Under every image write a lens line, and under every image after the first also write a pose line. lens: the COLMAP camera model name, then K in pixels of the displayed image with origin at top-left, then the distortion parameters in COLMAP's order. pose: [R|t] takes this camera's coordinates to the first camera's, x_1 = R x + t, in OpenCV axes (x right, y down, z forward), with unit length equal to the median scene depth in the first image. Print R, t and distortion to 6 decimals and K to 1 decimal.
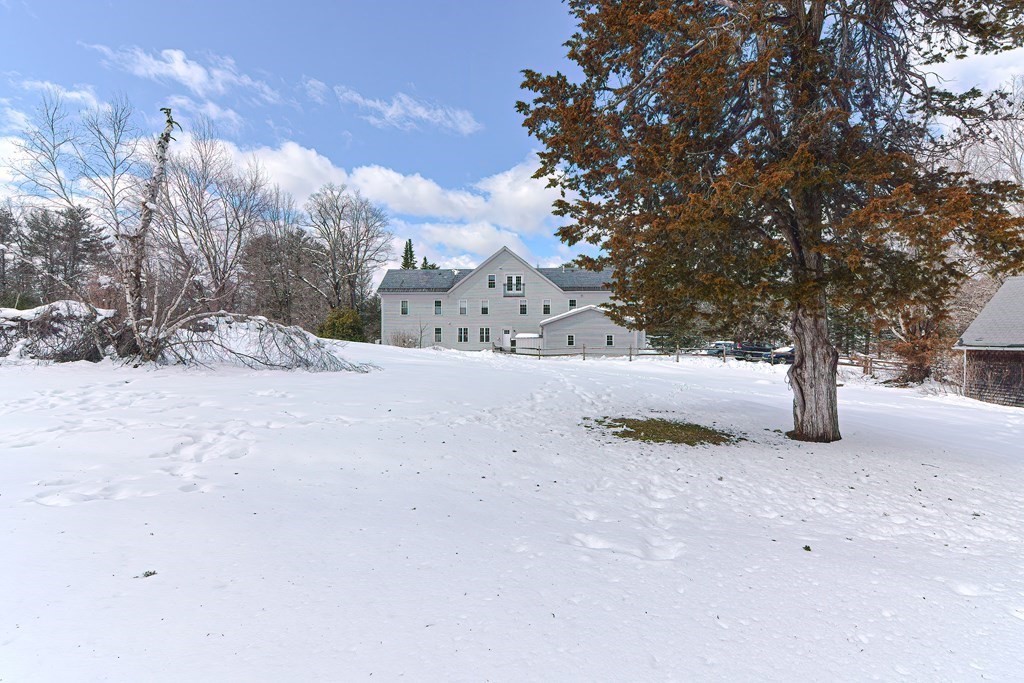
lens RADIAL K [[497.0, 0, 512.1], [0, 497.0, 342.1], [0, 0, 1]] dist [0.010354, -0.006020]
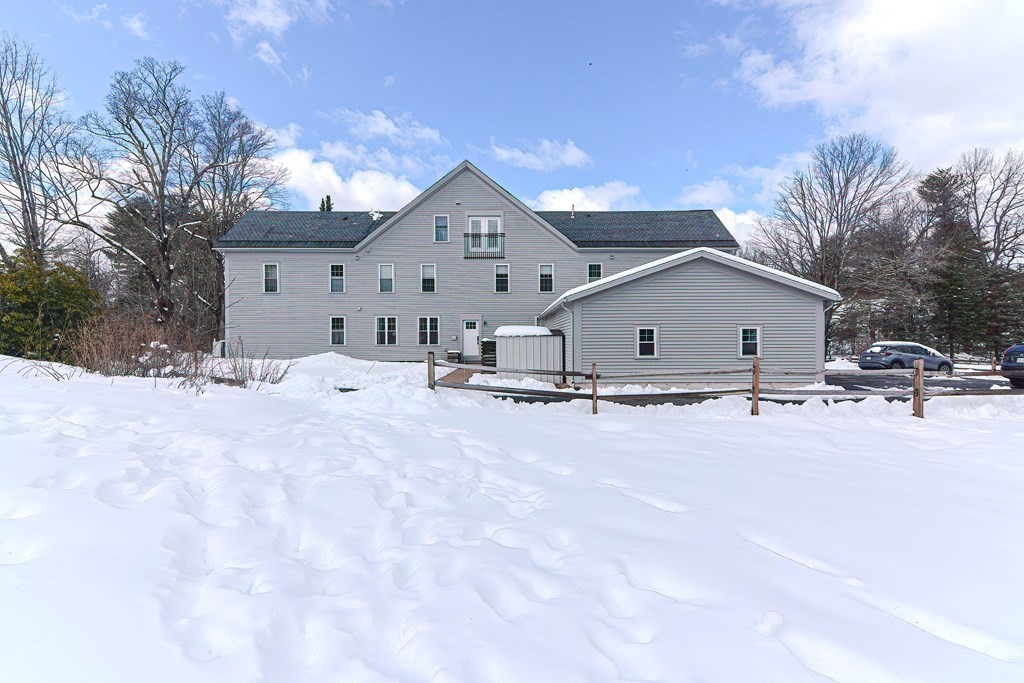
lens RADIAL K [[497.0, 0, 510.7], [0, 497.0, 343.4], [0, 0, 1]] dist [0.010354, -0.006020]
pose [[0.996991, -0.004518, 0.077381, -0.009428], [0.004062, 0.999973, 0.006048, -0.004151], [-0.077407, -0.005715, 0.996983, 0.471140]]
